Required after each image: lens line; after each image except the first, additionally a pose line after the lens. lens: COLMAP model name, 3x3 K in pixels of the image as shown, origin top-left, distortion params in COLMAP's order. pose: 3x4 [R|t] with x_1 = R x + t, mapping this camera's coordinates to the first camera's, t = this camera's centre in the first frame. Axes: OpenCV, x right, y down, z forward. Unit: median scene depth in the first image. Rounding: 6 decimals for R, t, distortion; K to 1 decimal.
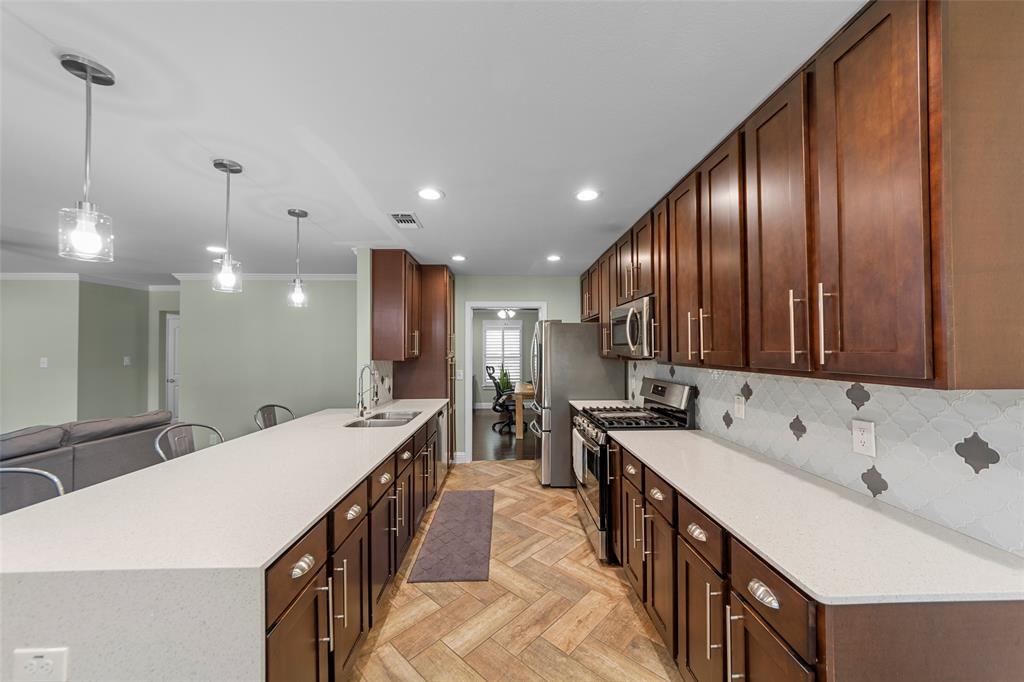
lens RADIAL K [[364.2, 0, 515.9], [0, 364.2, 346.1], [0, 0, 1]] dist [0.000982, -0.004212]
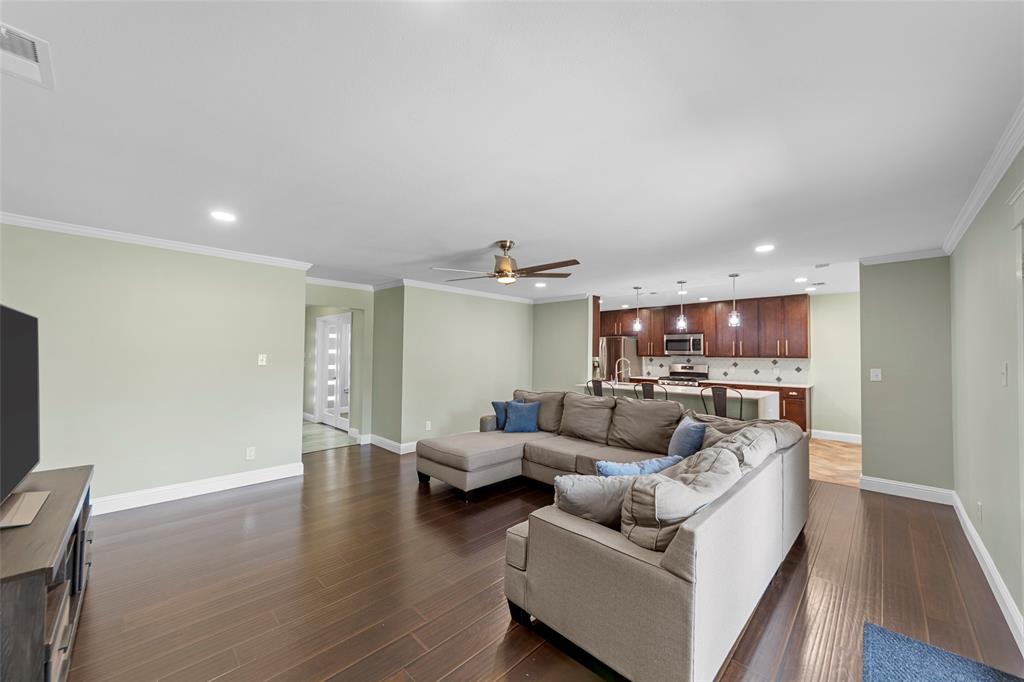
lens RADIAL K [[386.7, 0, 516.9], [0, 386.7, 343.3], [0, 0, 1]] dist [-0.000072, -0.000189]
pose [[0.707986, 0.007084, 0.706191, -2.323876], [-0.003342, 0.999972, -0.006681, -0.030067], [-0.706219, 0.002370, 0.707990, -0.089653]]
